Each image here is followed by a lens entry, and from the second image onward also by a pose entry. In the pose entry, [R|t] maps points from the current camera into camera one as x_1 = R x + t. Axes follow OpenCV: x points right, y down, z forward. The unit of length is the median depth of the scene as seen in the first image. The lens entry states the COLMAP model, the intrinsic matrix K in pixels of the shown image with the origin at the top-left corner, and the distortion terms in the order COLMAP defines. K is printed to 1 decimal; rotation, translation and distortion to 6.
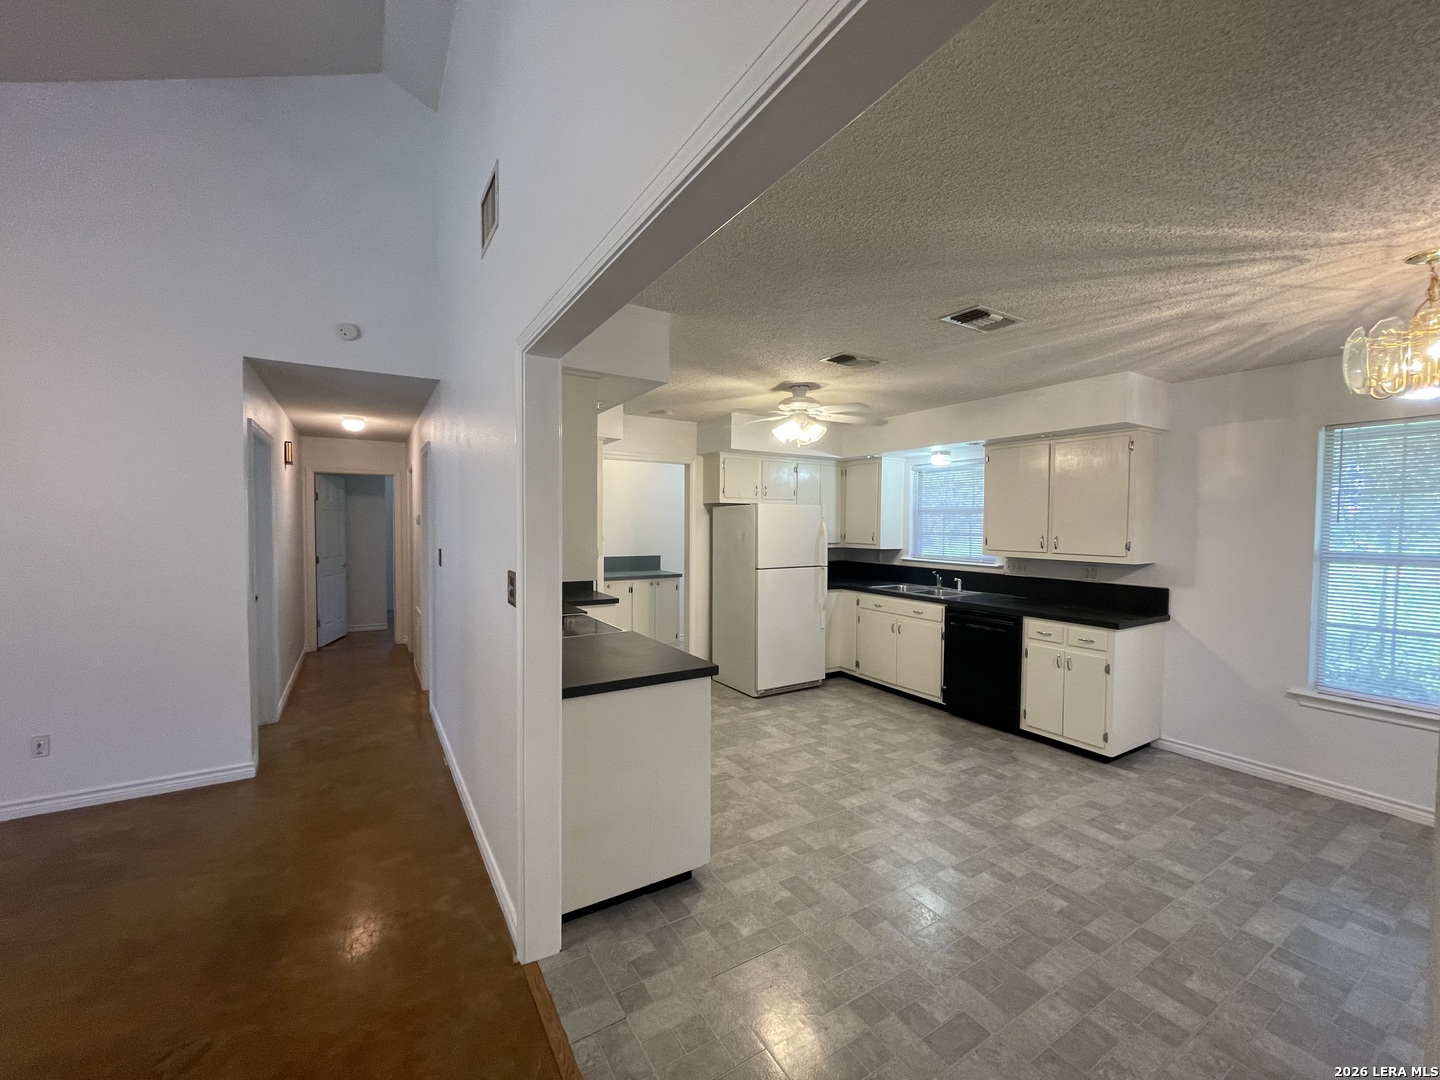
lens RADIAL K [[585.5, 0, 720.0], [0, 585.5, 540.0], [0, 0, 1]] dist [0.011770, -0.000070]
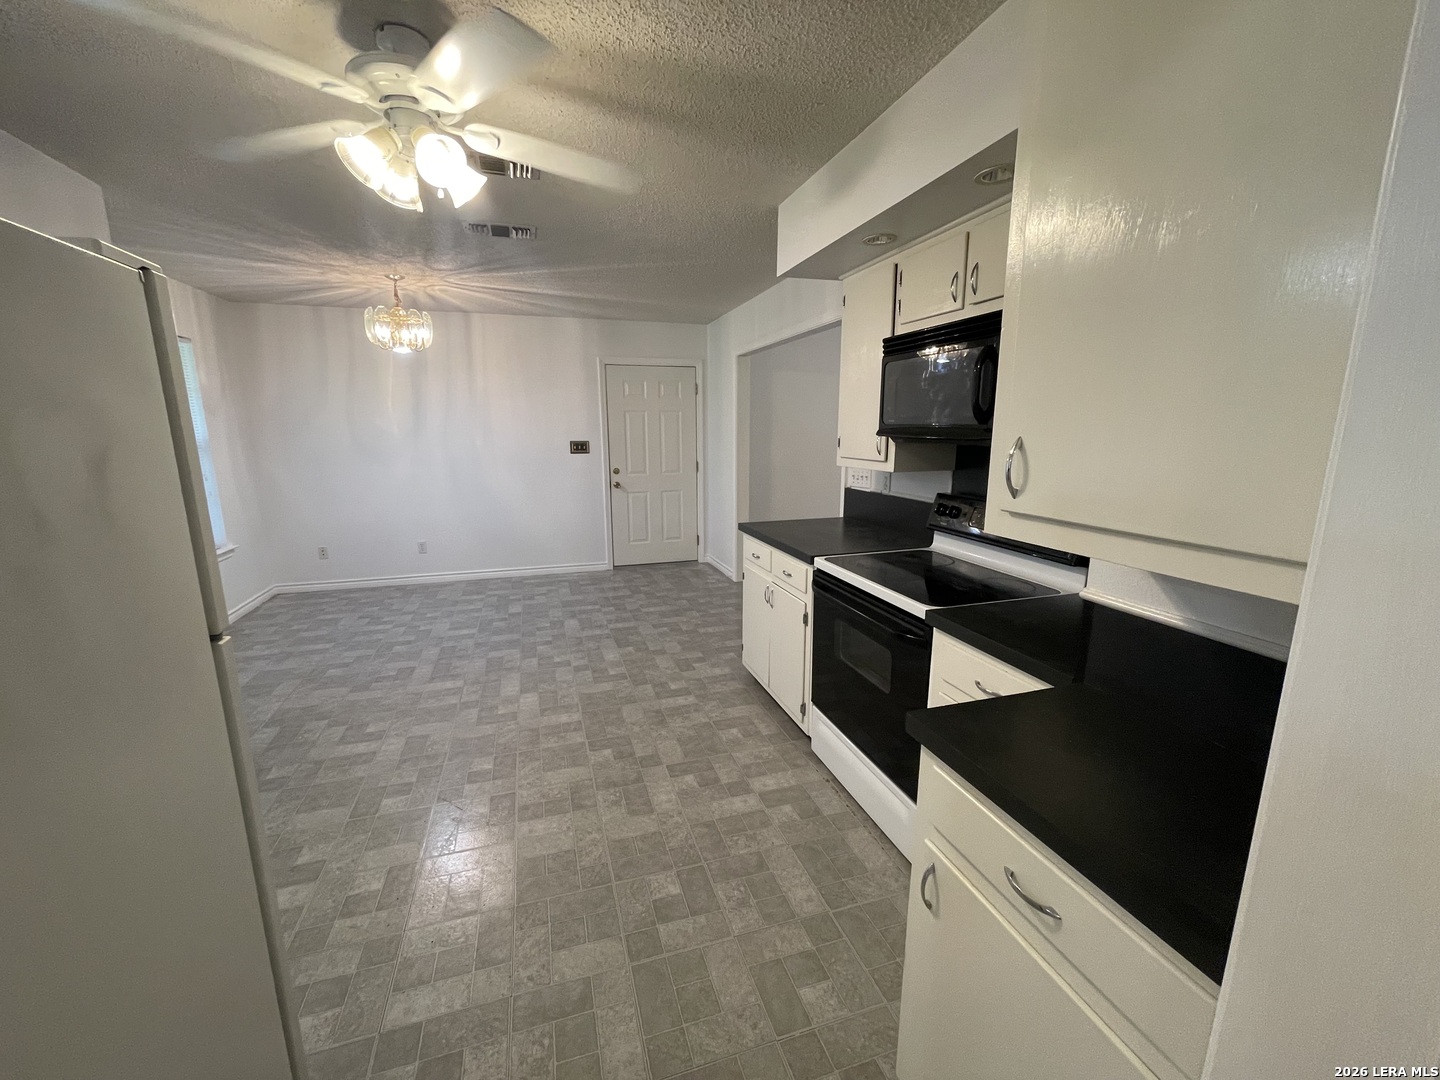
lens RADIAL K [[585.5, 0, 720.0], [0, 585.5, 540.0], [0, 0, 1]] dist [0.011770, -0.000070]
pose [[-0.970746, -0.045670, 0.235725, -0.239197], [0.007844, 0.975189, 0.221236, -0.036865], [-0.239980, 0.216613, -0.946303, 1.938062]]
